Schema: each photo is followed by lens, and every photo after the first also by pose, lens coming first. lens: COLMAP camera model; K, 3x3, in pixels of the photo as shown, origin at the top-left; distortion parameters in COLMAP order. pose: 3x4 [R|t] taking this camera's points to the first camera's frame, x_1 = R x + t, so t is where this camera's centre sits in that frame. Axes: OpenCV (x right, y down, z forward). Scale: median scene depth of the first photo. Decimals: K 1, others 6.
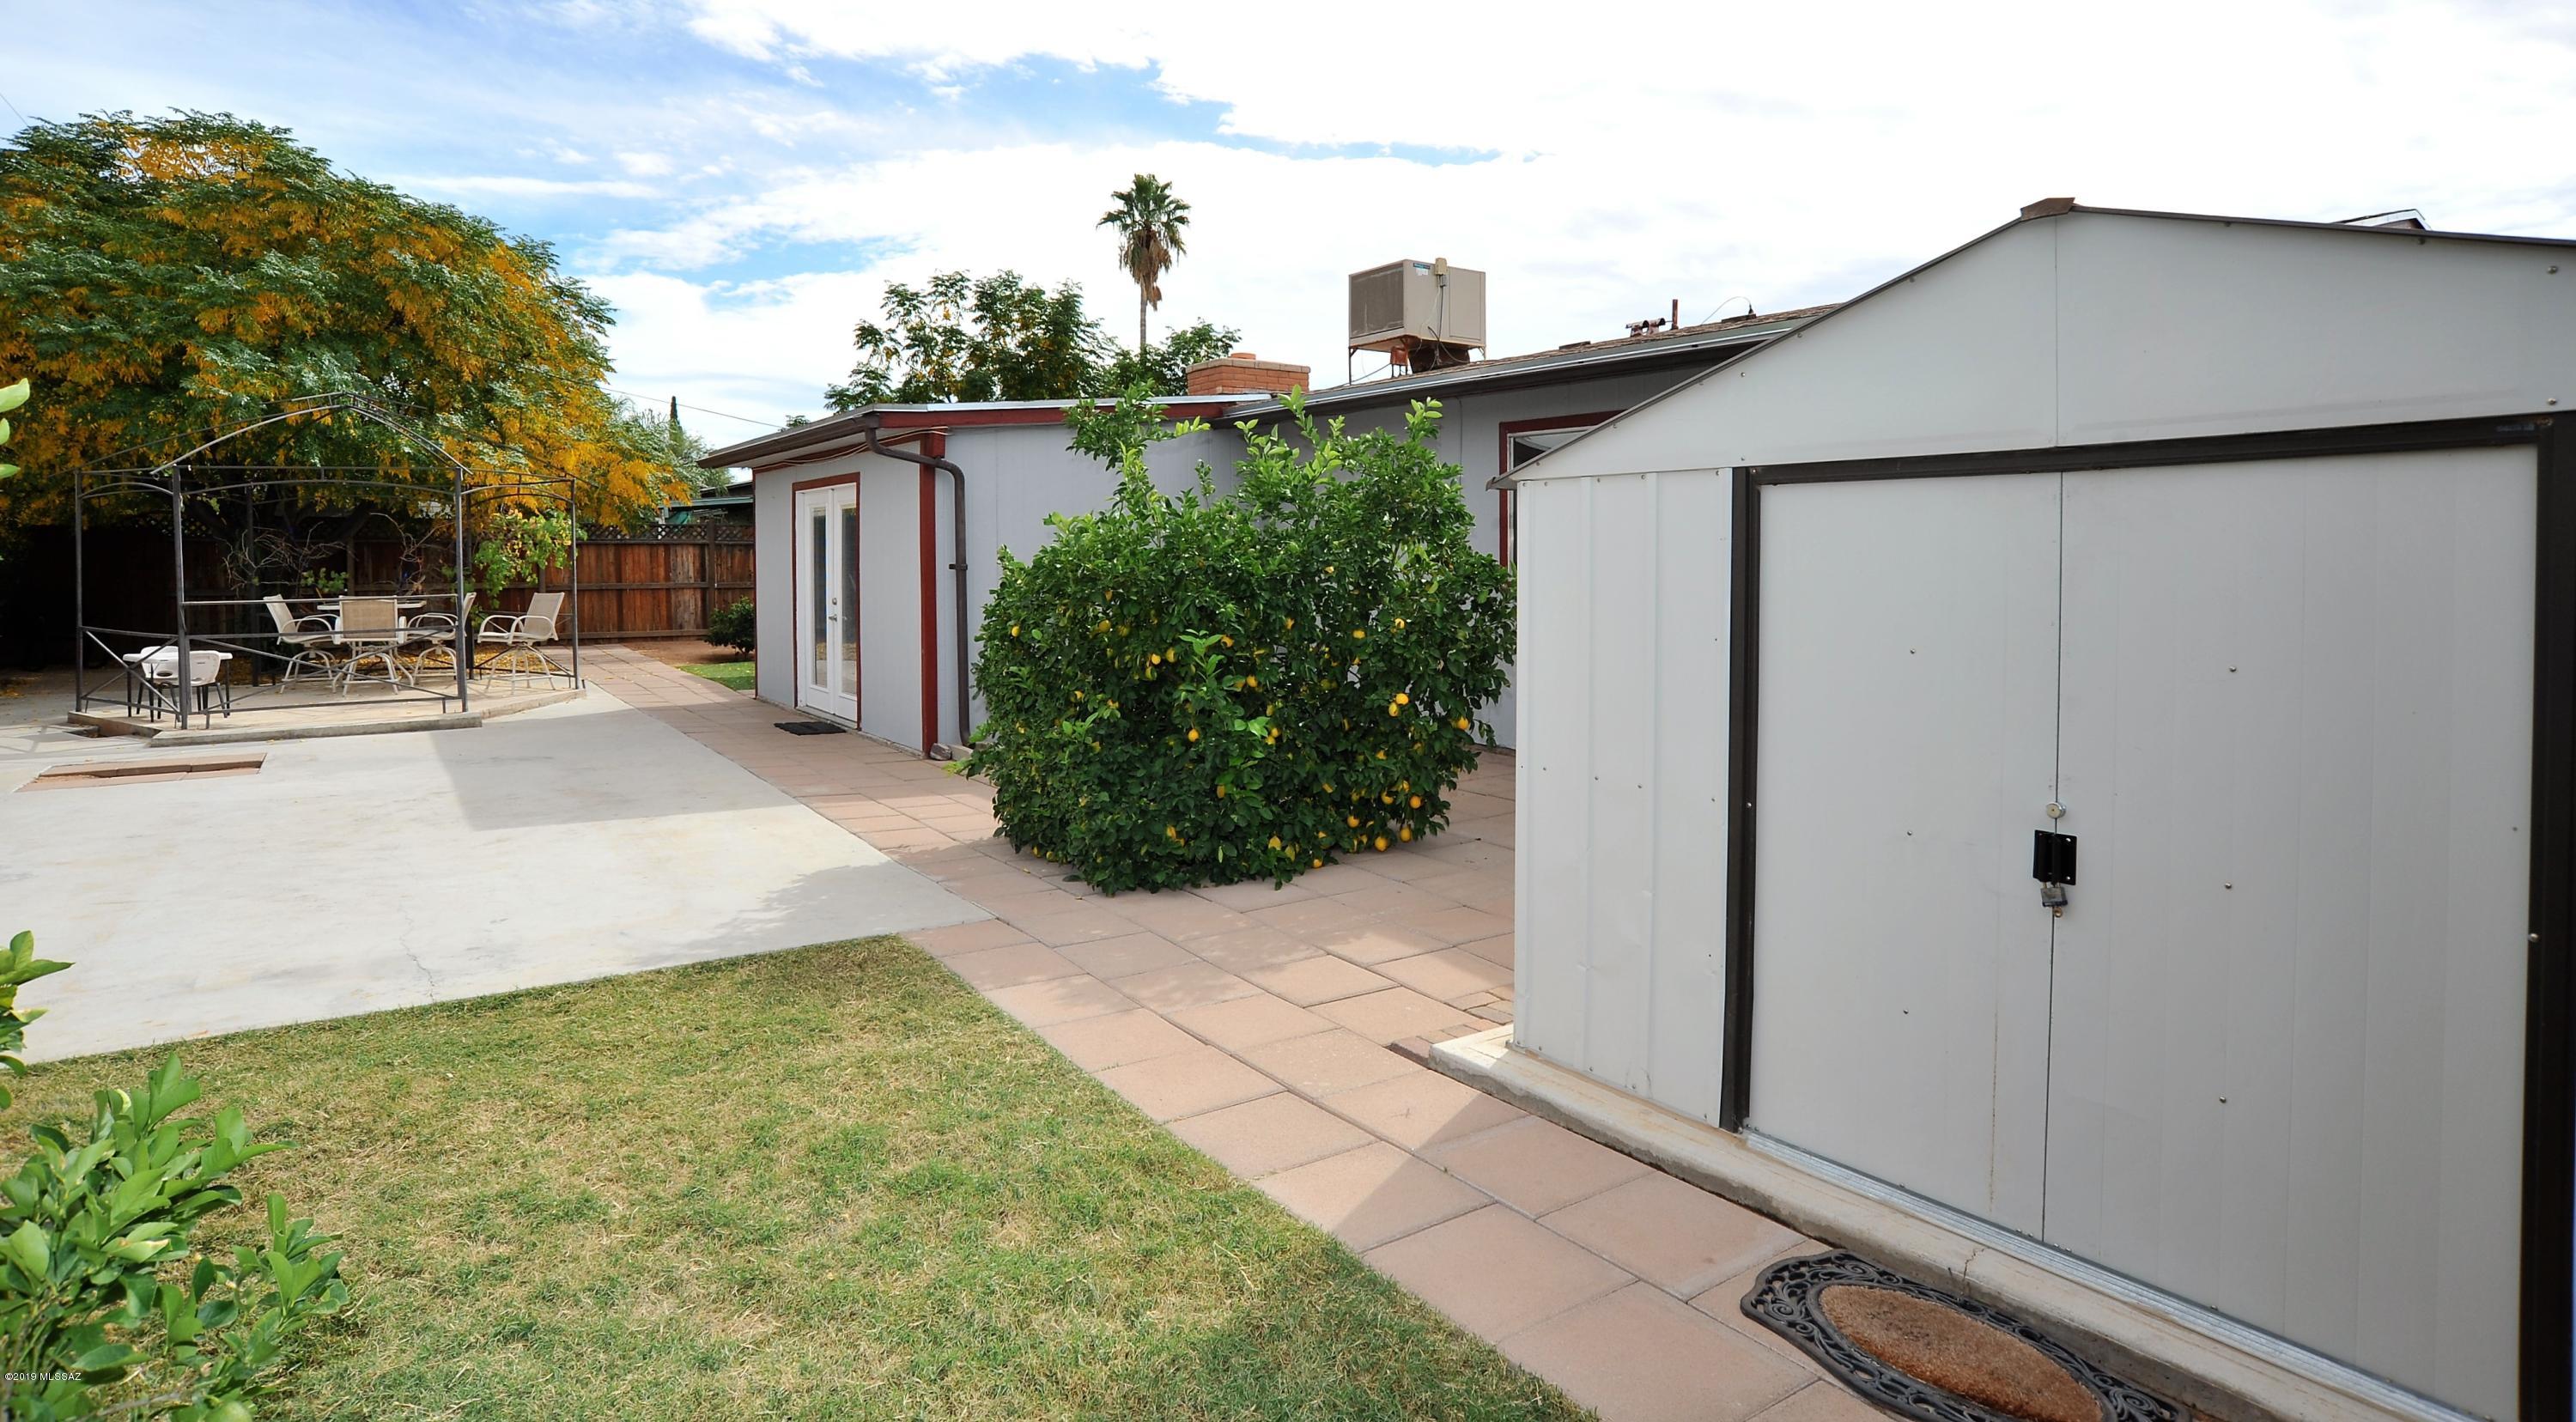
lens RADIAL K [[1364.1, 0, 1299.9], [0, 1364.1, 650.2], [0, 0, 1]] dist [-0.117414, 0.056811]
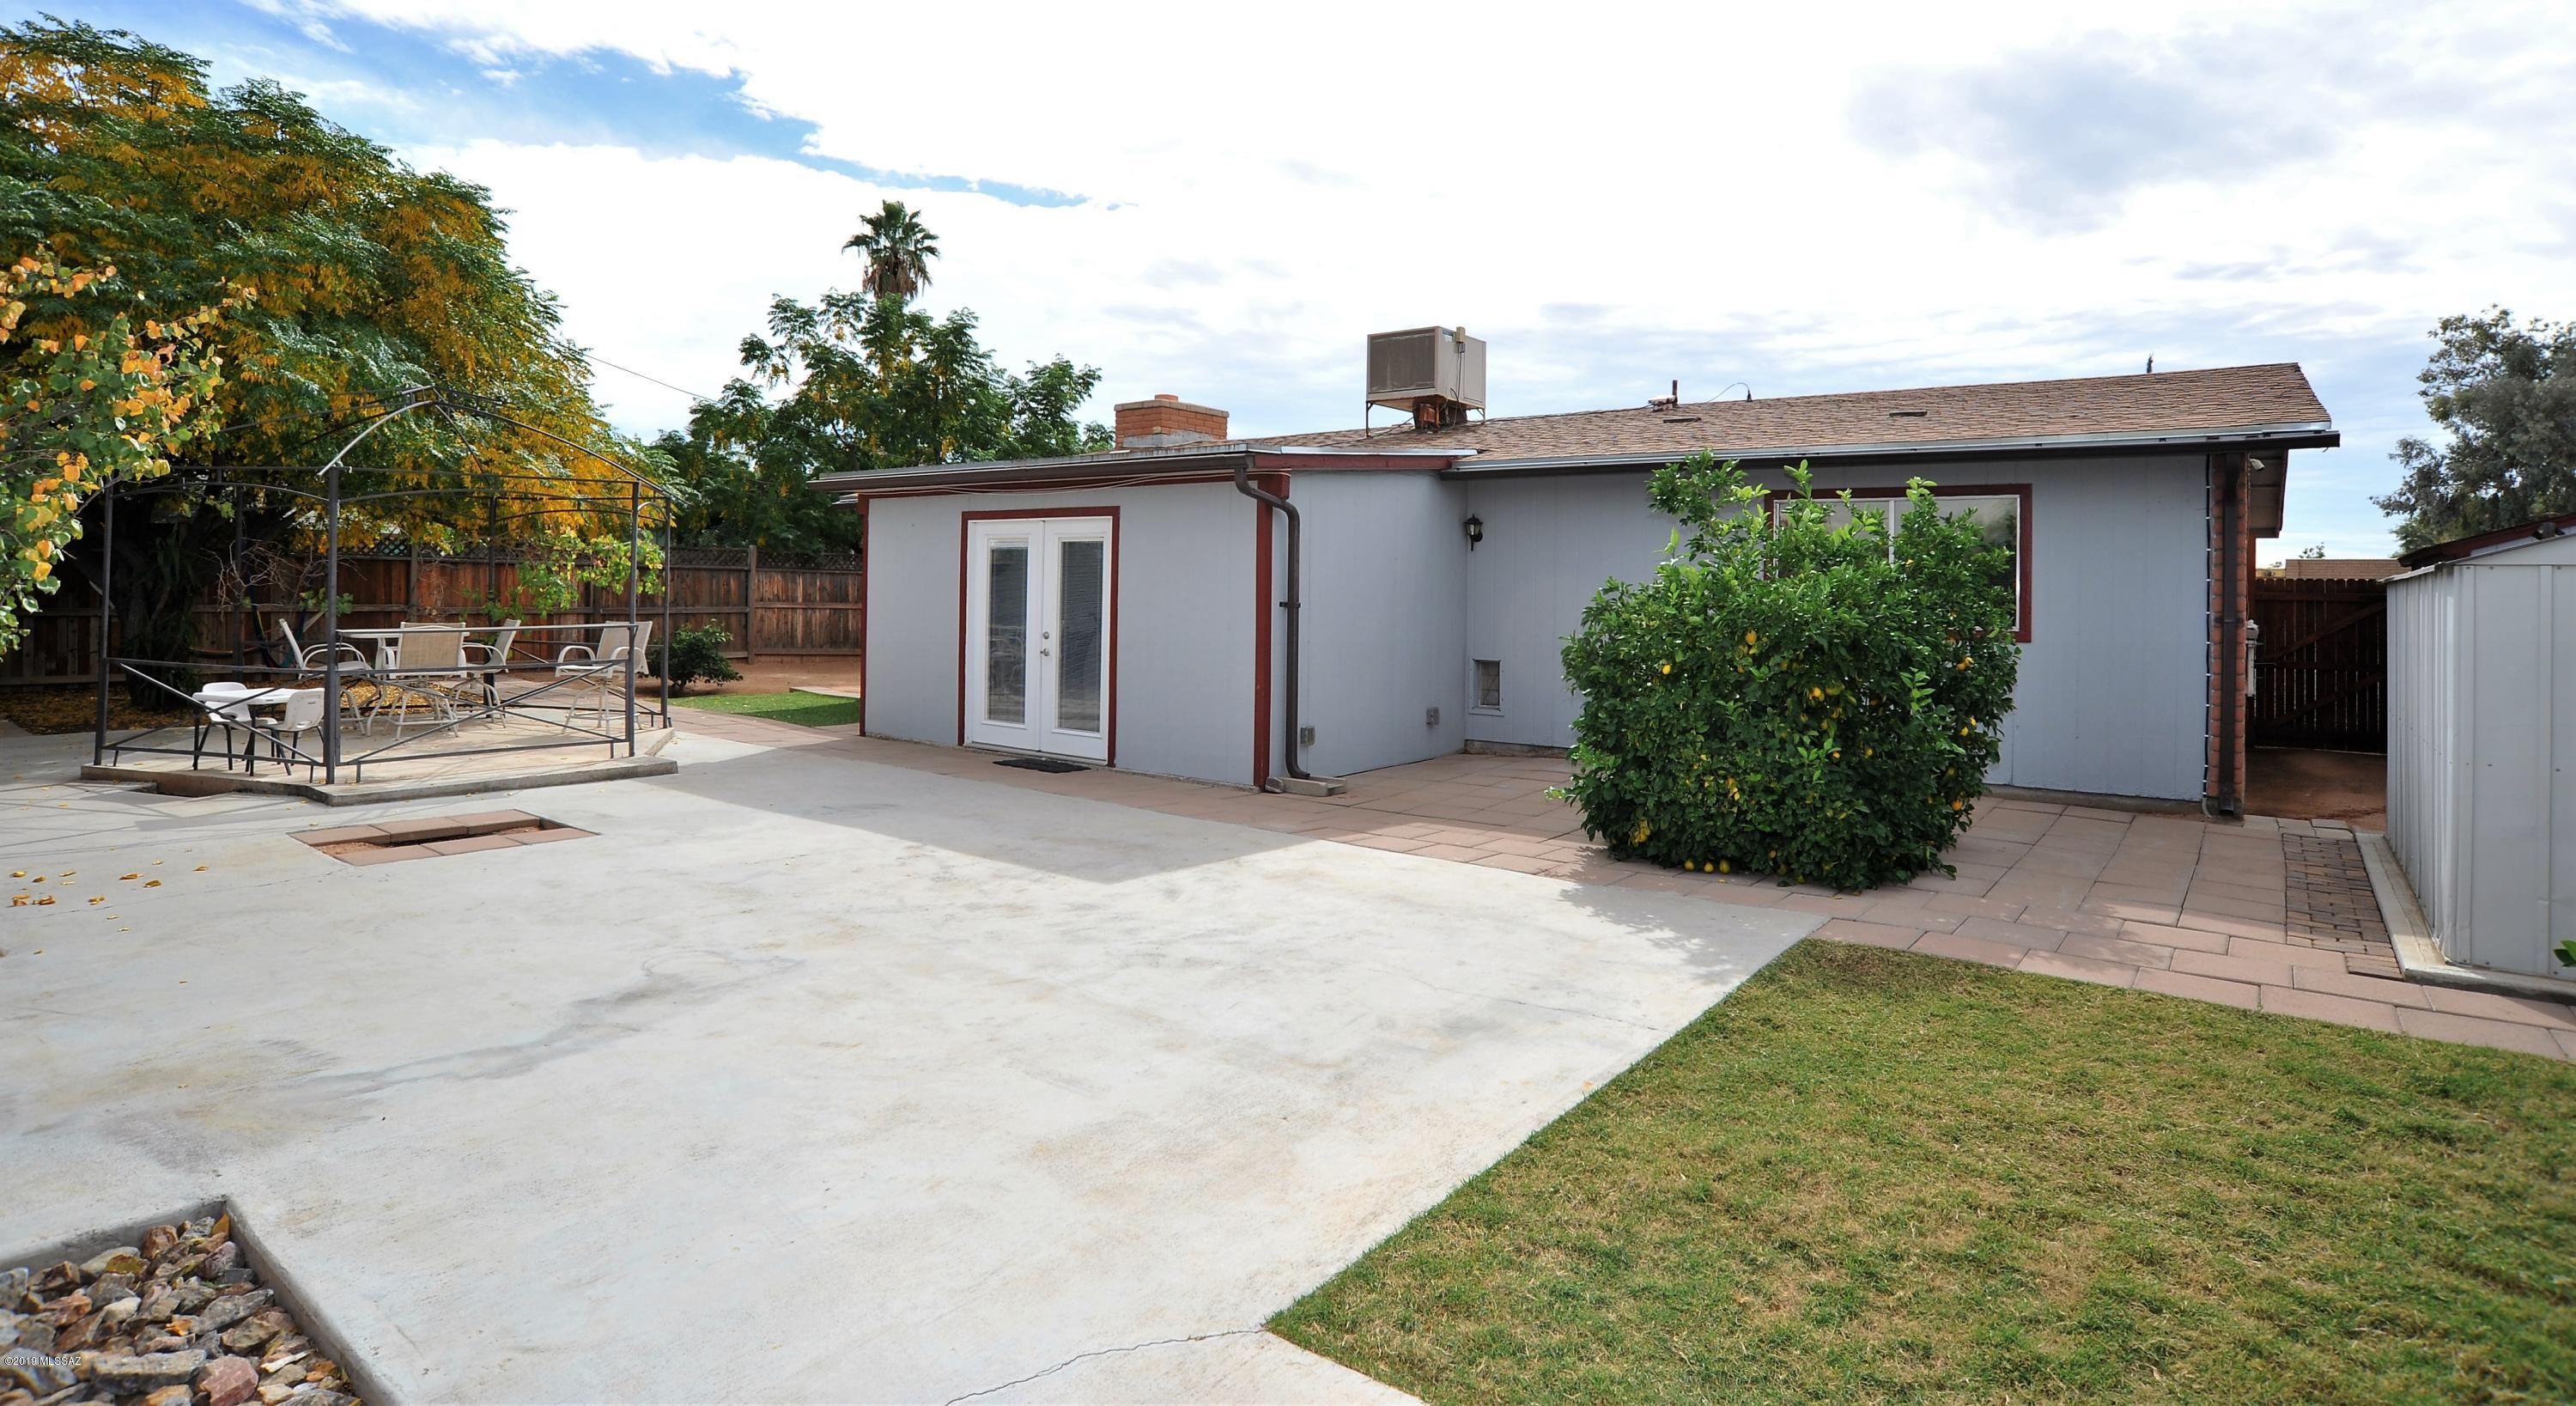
lens RADIAL K [[1316.4, 0, 1275.7], [0, 1316.4, 608.1], [0, 0, 1]] dist [-0.030096, 0.000473]
pose [[0.958950, 0.013100, 0.283274, -0.244767], [0.002083, 0.998580, -0.053230, -0.002367], [-0.283569, 0.051635, 0.957561, 0.017401]]
